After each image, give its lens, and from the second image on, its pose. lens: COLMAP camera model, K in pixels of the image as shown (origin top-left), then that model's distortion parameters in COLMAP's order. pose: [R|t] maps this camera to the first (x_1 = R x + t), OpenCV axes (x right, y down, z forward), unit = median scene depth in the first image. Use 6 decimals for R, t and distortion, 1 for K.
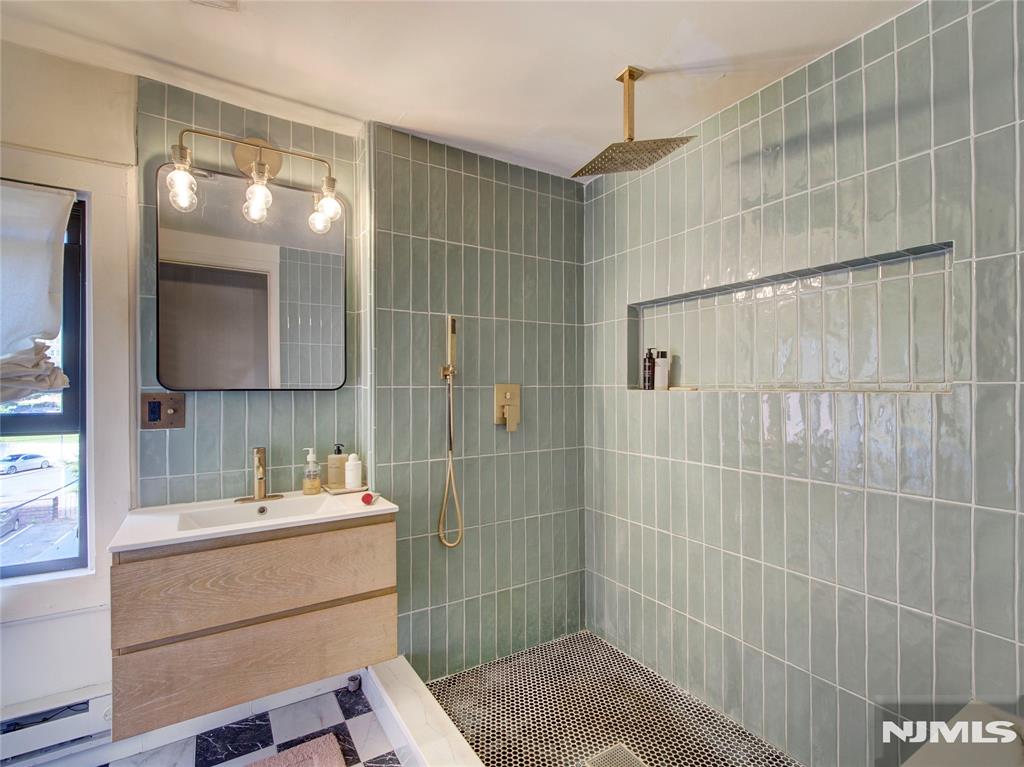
lens RADIAL K [[471.4, 0, 513.5], [0, 471.4, 385.1], [0, 0, 1]] dist [-0.002166, -0.001895]
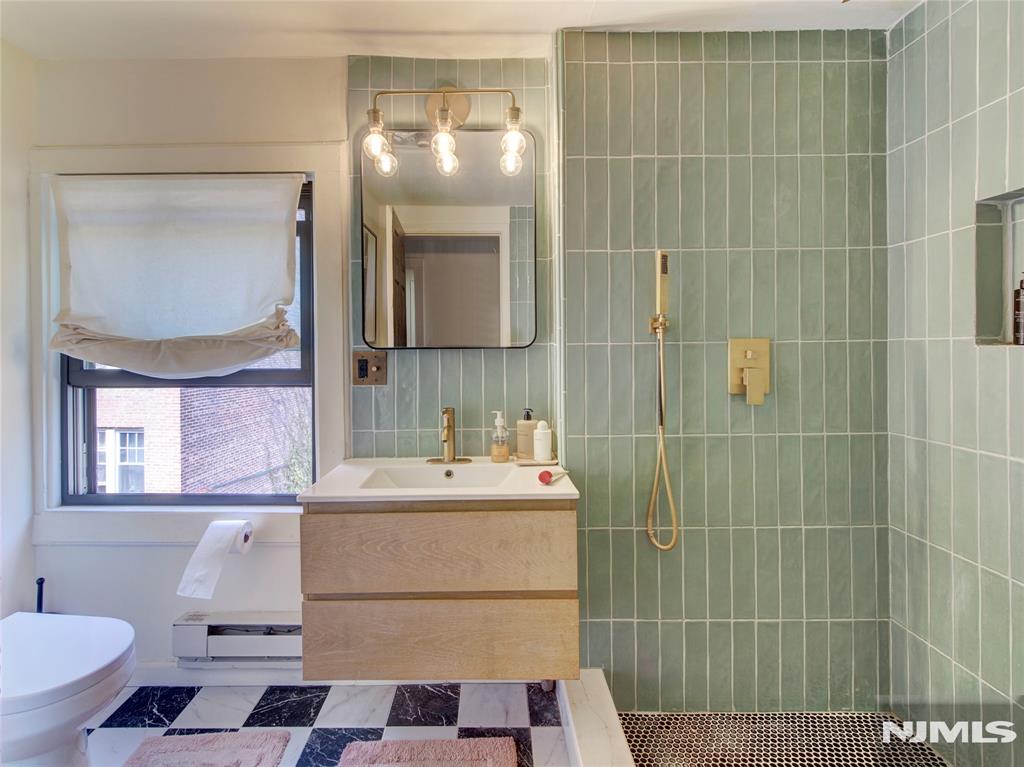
lens RADIAL K [[476.4, 0, 509.2], [0, 476.4, 350.2], [0, 0, 1]] dist [0.002704, -0.001013]
pose [[0.850101, -0.003192, -0.526610, 0.075142], [0.009700, 0.999907, 0.009598, 0.006337], [0.526530, -0.013267, 0.850053, 0.231083]]
